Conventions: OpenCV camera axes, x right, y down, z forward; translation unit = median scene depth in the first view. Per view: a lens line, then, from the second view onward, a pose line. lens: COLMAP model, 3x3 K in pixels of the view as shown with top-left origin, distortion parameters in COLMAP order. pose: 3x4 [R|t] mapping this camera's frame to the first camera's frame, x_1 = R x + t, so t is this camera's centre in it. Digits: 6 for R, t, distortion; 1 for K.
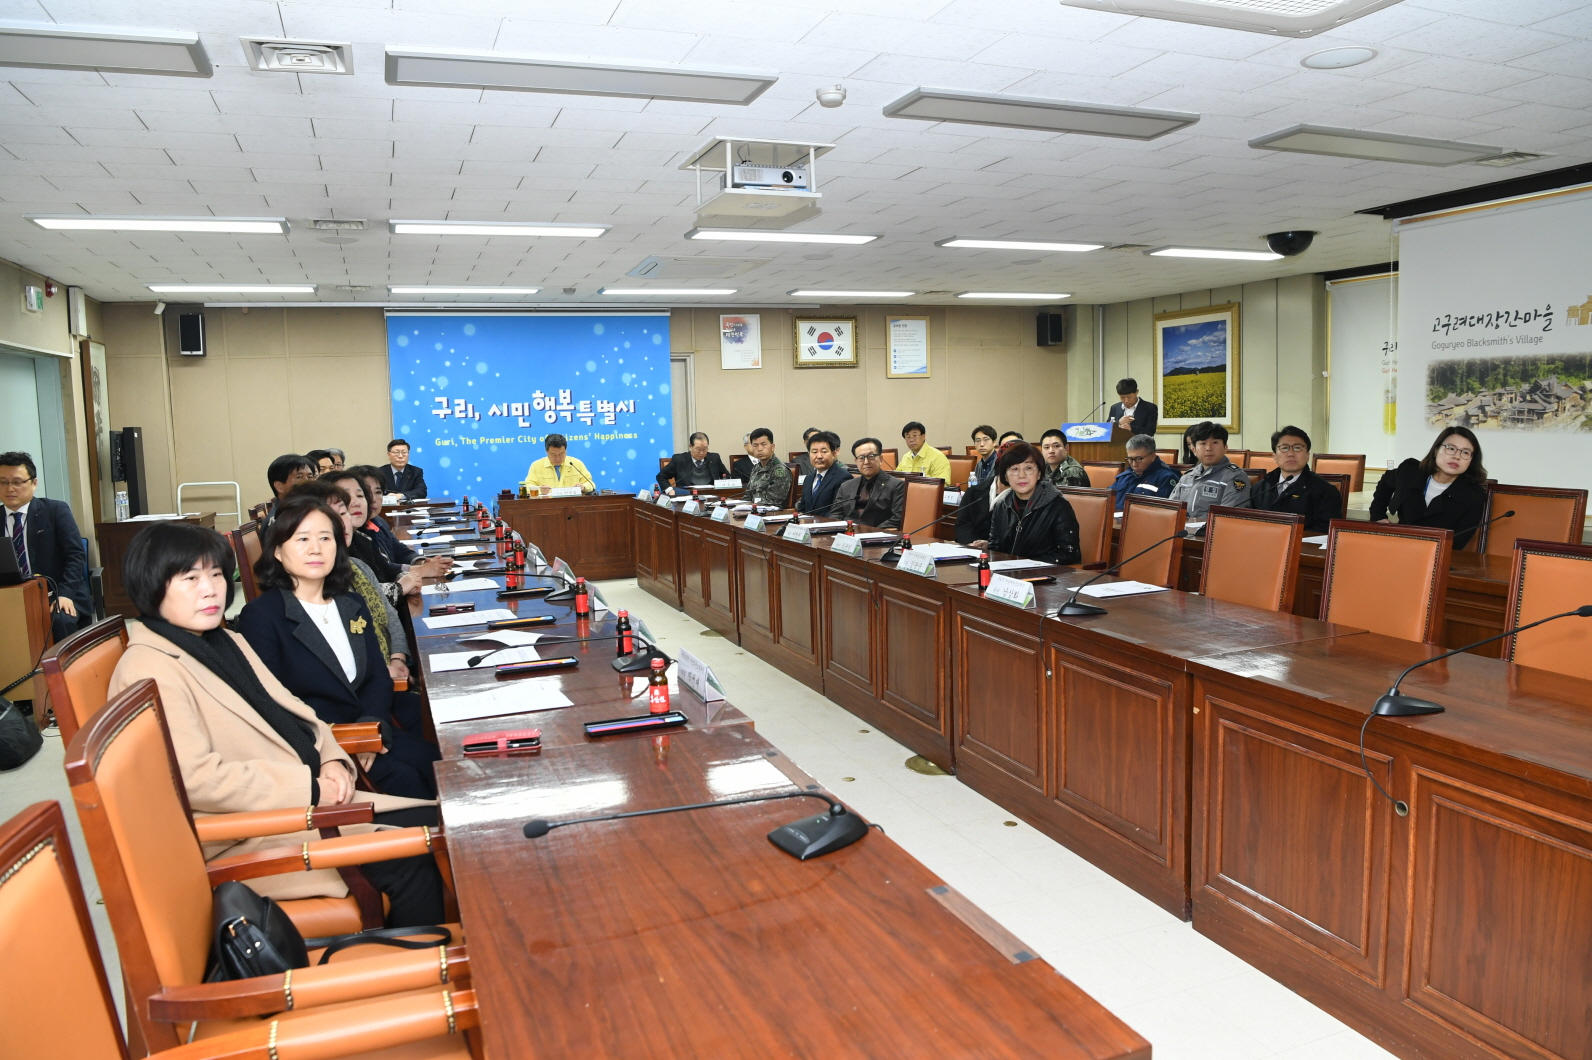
lens RADIAL K [[1095.0, 0, 796.0], [0, 1095.0, 530.0], [0, 0, 1]] dist [-0.078950, 0.020805]
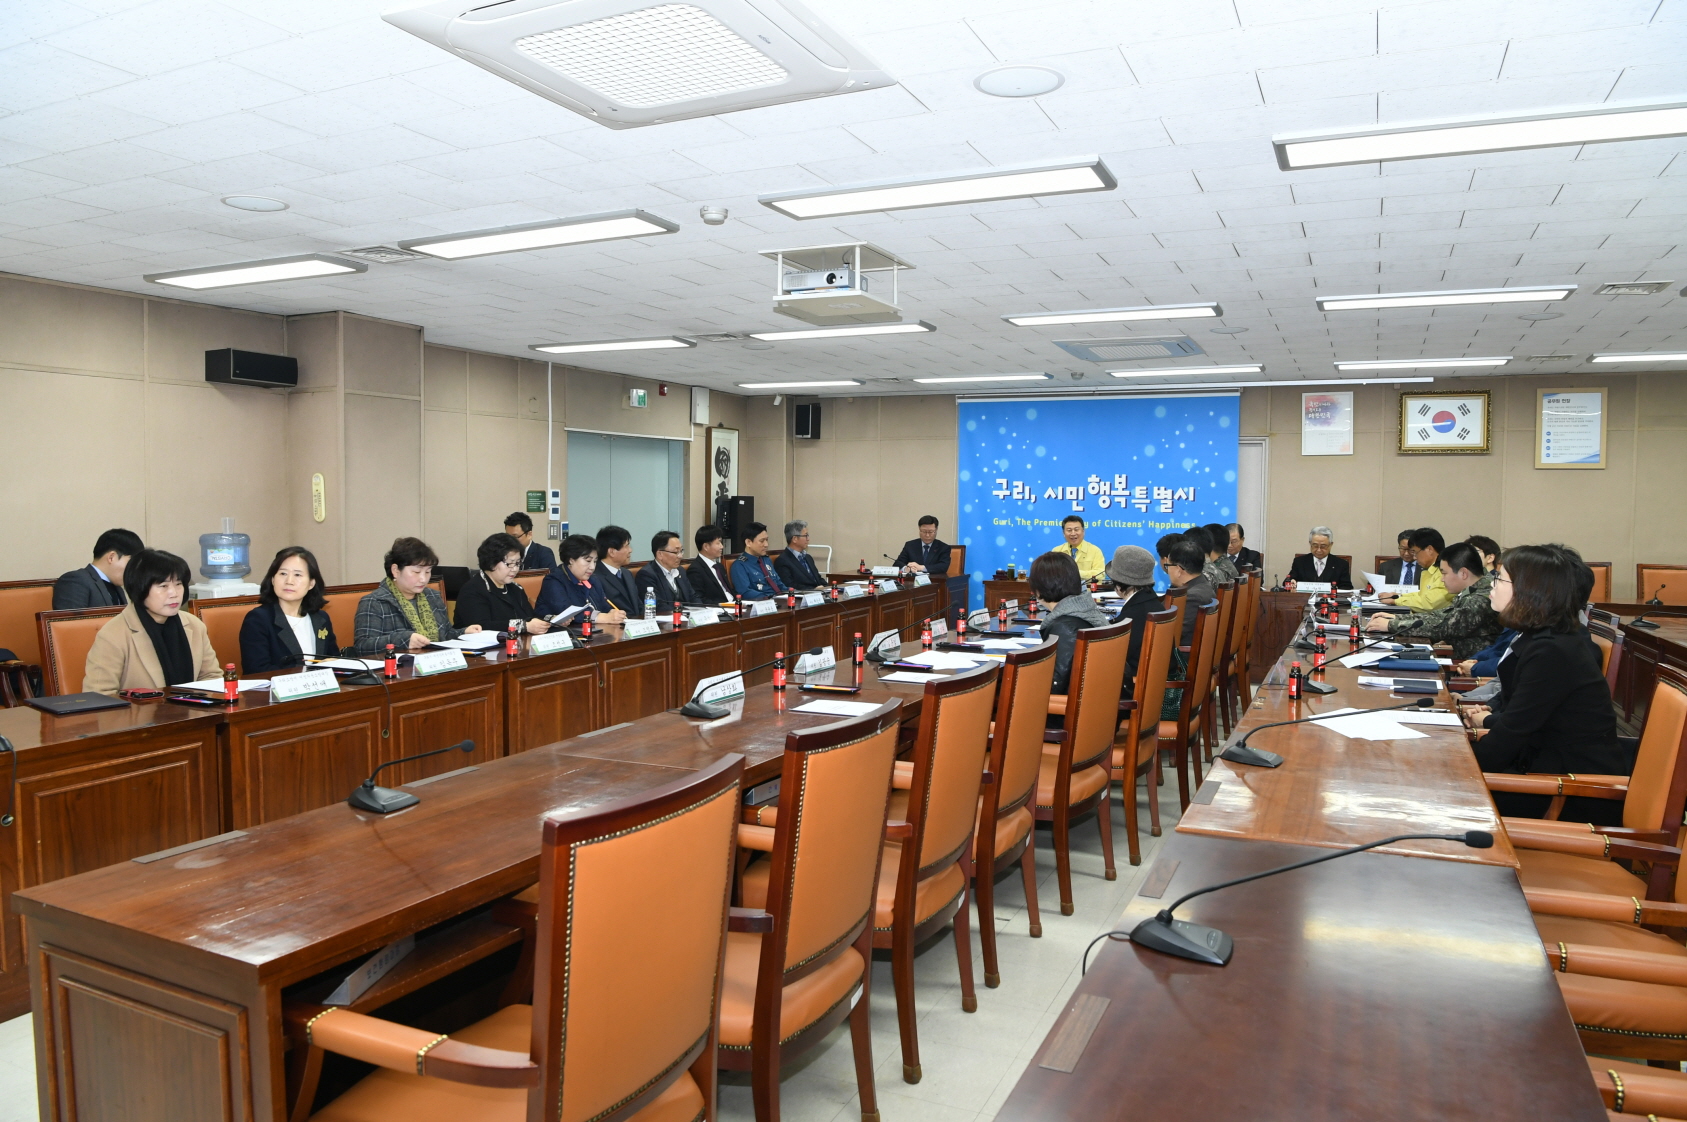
lens RADIAL K [[1160.3, 0, 843.5], [0, 1160.3, 561.0], [0, 0, 1]] dist [-0.078950, 0.020805]
pose [[0.697880, 0.070667, -0.712720, 0.389156], [-0.103641, 0.994611, -0.002866, -0.026252], [0.708677, 0.075867, 0.701443, 0.122880]]
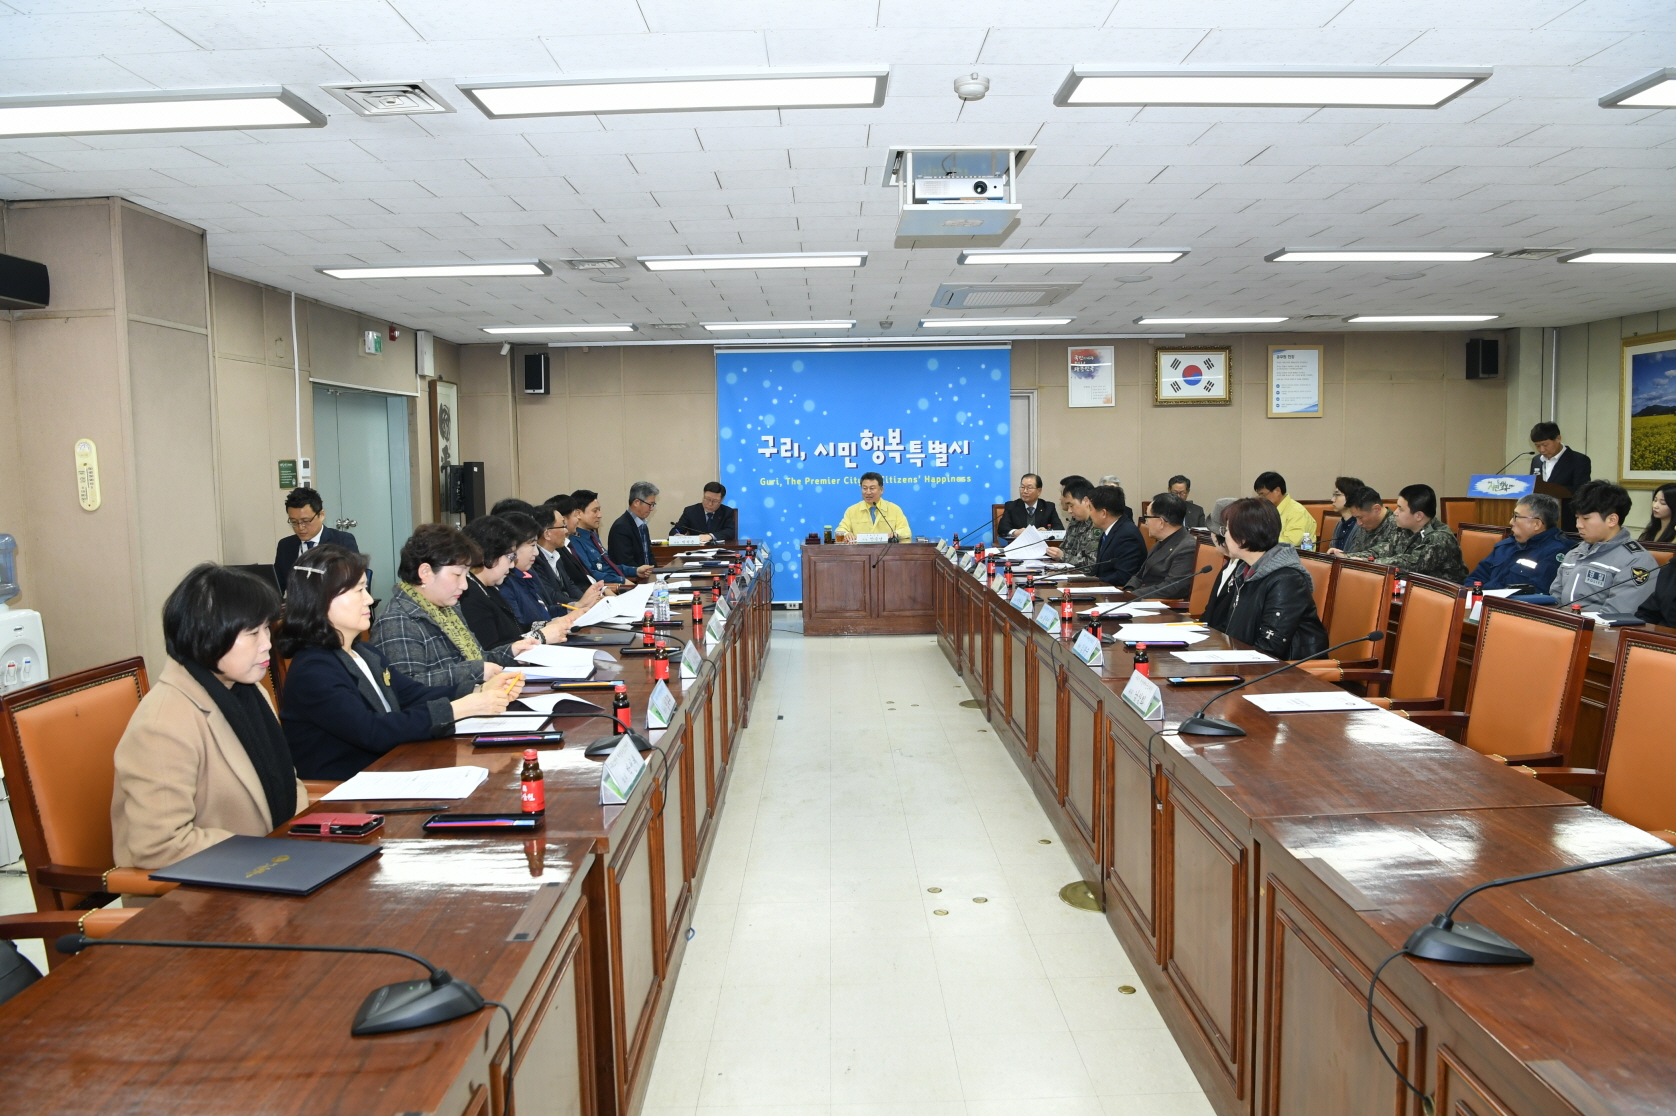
lens RADIAL K [[1152.7, 0, 838.0], [0, 1152.7, 558.0], [0, 0, 1]] dist [-0.078950, 0.020805]
pose [[0.936486, 0.041361, -0.348258, 0.103344], [-0.046207, 0.998916, -0.005614, -0.010296], [0.347648, 0.021350, 0.937382, 0.056819]]
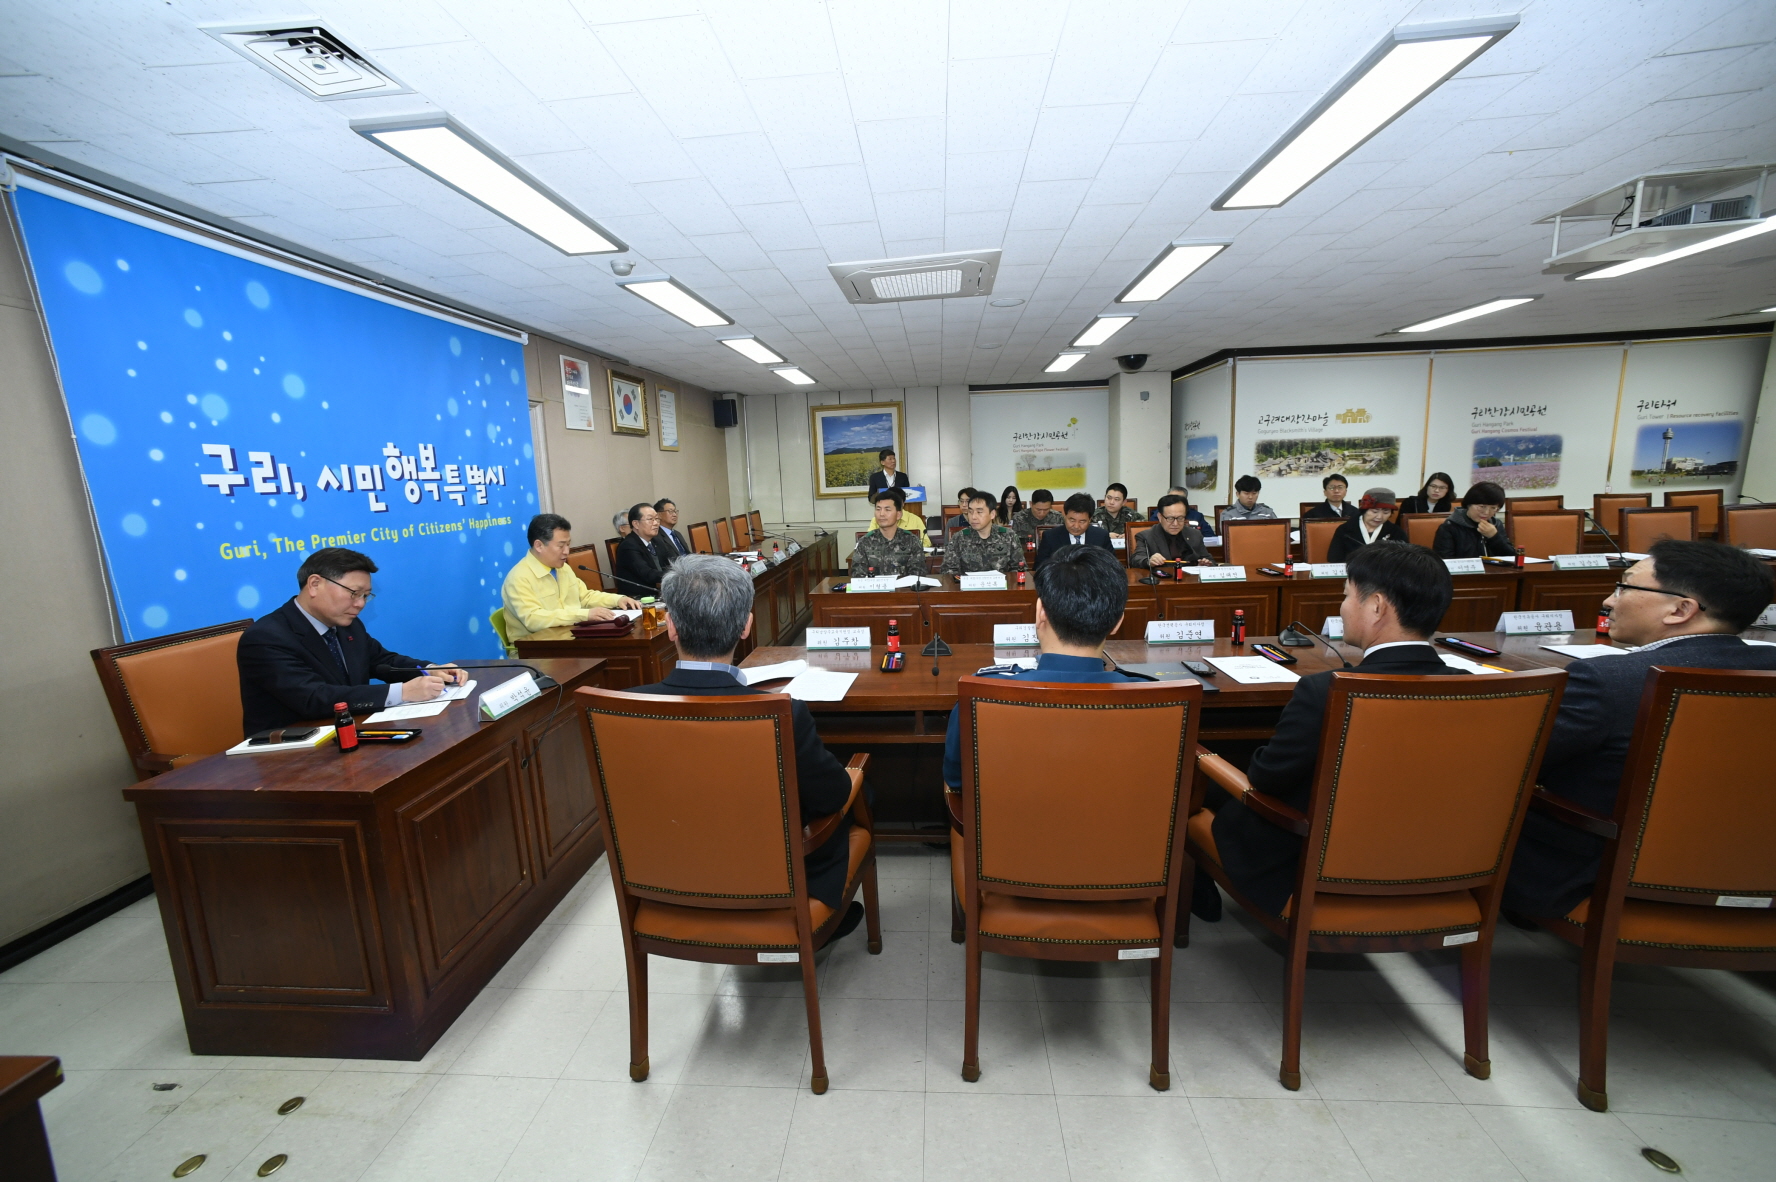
lens RADIAL K [[707.6, 0, 888.0], [0, 707.6, 591.0], [0, 0, 1]] dist [-0.070670, 0.030981]
pose [[0.426553, -0.138714, 0.893762, -0.486765], [0.124738, 0.987749, 0.093769, -0.062304], [-0.895820, 0.071489, 0.438630, 0.696752]]
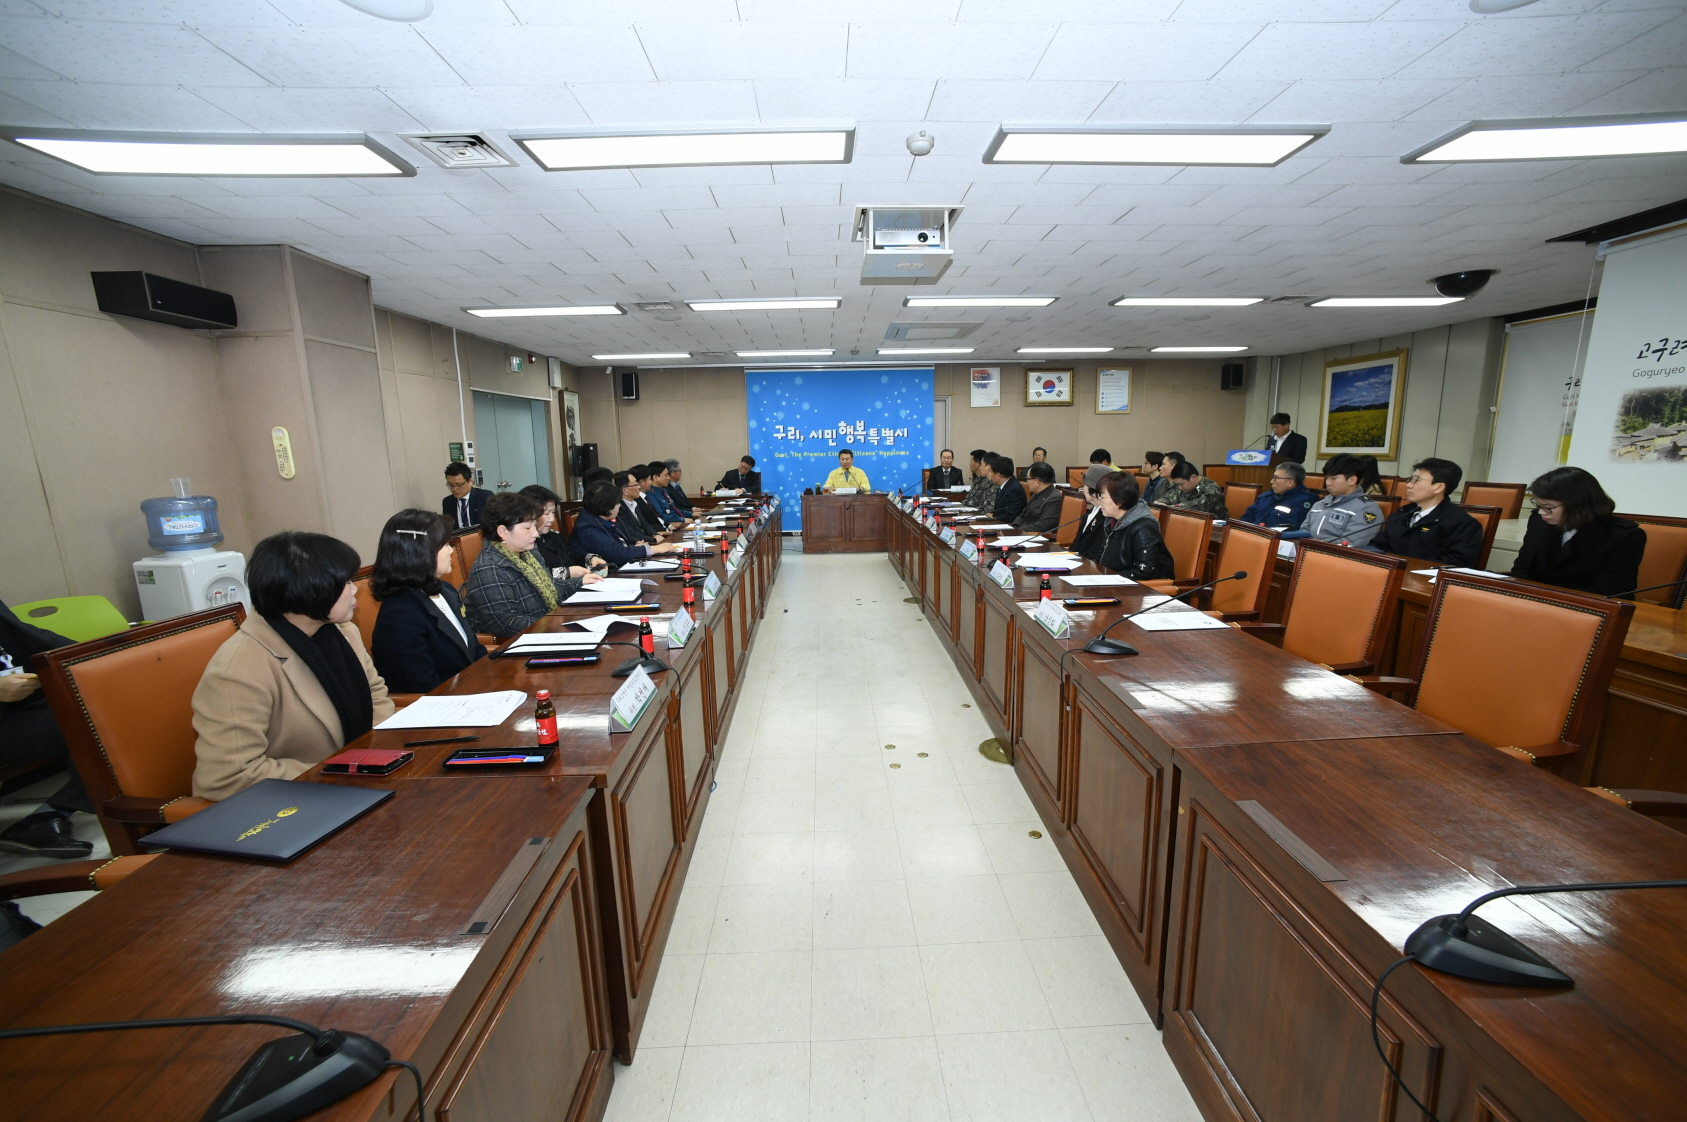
lens RADIAL K [[672.1, 0, 843.5], [0, 672.1, 561.0], [0, 0, 1]] dist [-0.070670, 0.030981]
pose [[0.944750, 0.065750, -0.321129, 0.079199], [-0.041047, 0.995695, 0.083107, -0.015271], [0.325211, -0.065334, 0.943382, 0.131670]]
